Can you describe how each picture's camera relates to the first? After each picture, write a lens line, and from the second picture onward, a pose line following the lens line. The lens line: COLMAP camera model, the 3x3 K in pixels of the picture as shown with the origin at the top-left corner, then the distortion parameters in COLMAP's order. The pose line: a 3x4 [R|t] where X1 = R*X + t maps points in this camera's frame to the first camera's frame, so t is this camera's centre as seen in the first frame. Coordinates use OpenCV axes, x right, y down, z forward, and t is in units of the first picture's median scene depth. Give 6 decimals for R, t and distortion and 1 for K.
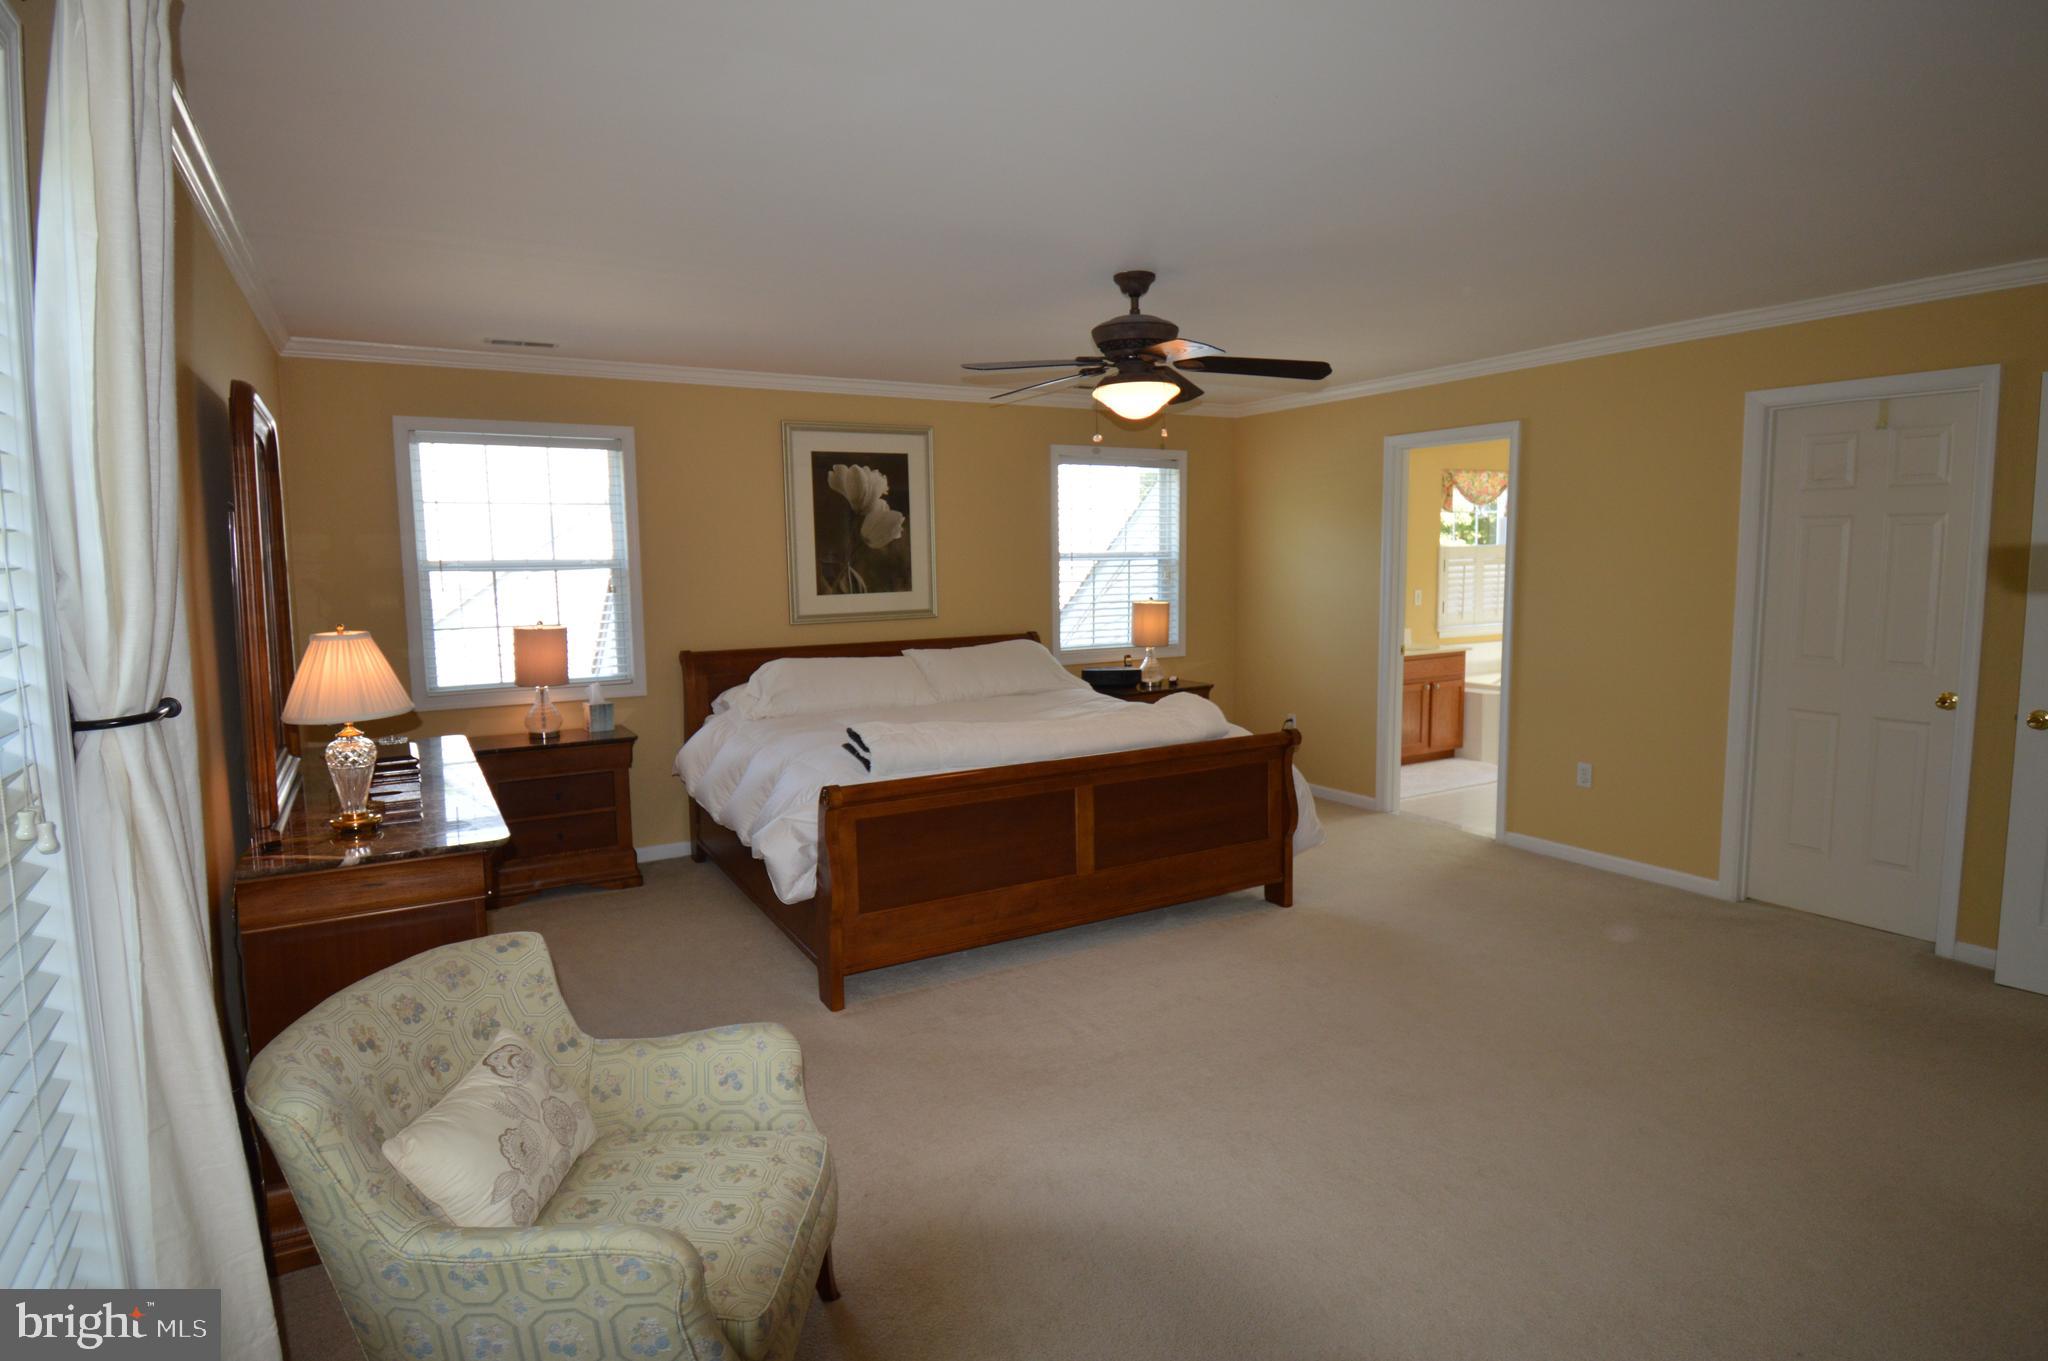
lens RADIAL K [[1114.0, 0, 1035.2], [0, 1114.0, 674.9], [0, 0, 1]] dist [-0.005647, -0.000254]
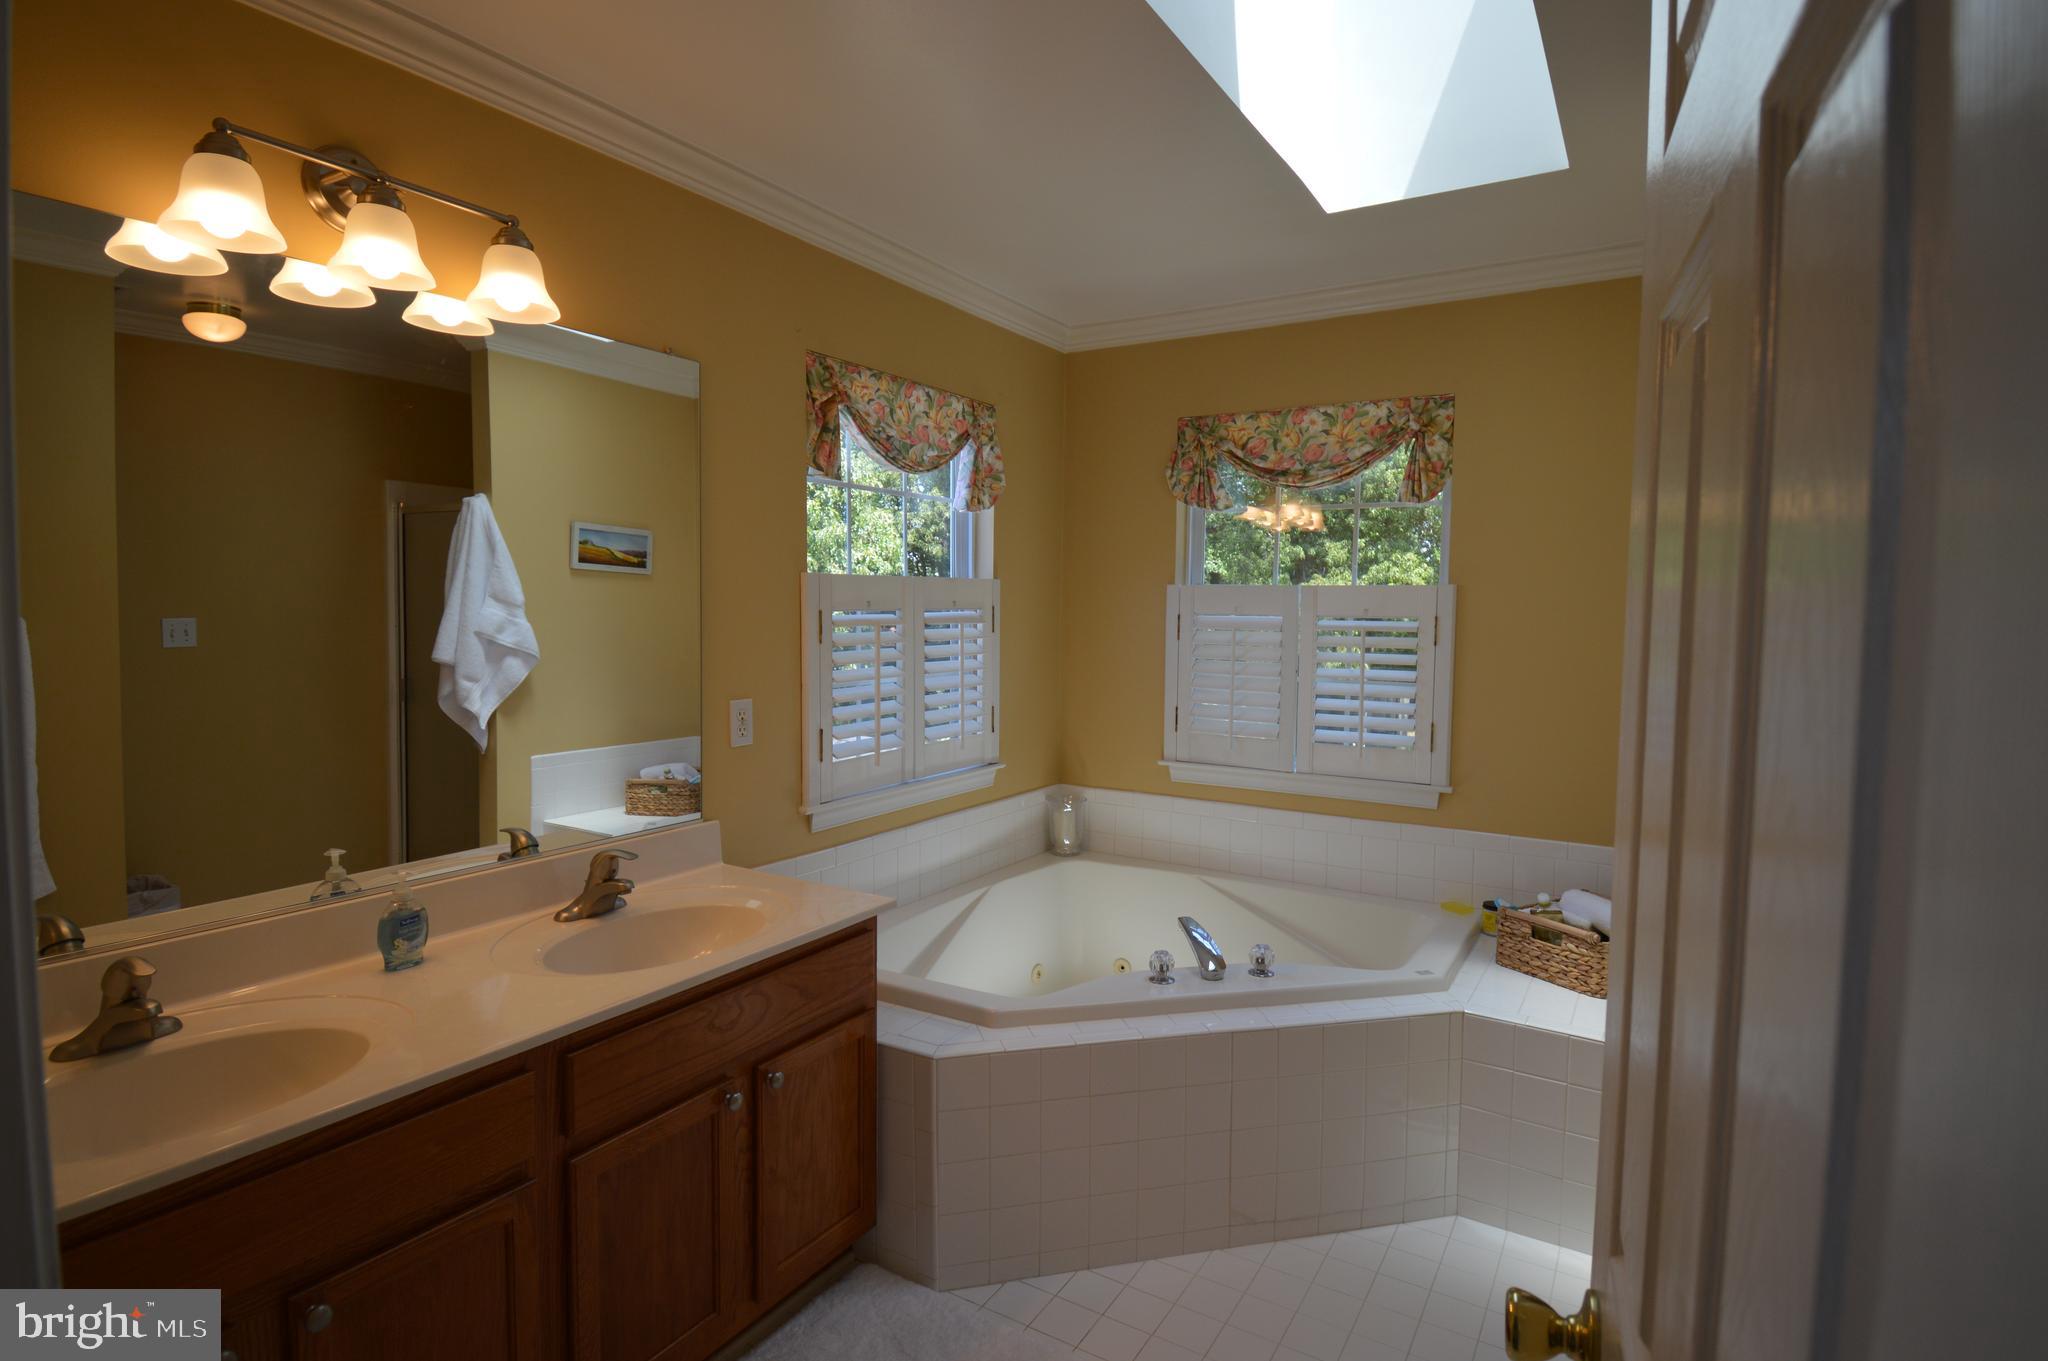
lens RADIAL K [[1044.6, 0, 1028.9], [0, 1044.6, 680.2], [0, 0, 1]] dist [-0.000222, -0.000003]
pose [[0.881408, -0.008453, 0.472280, 0.268115], [0.030795, 0.998741, -0.039595, -0.066139], [-0.471351, 0.049443, 0.880559, 0.675024]]
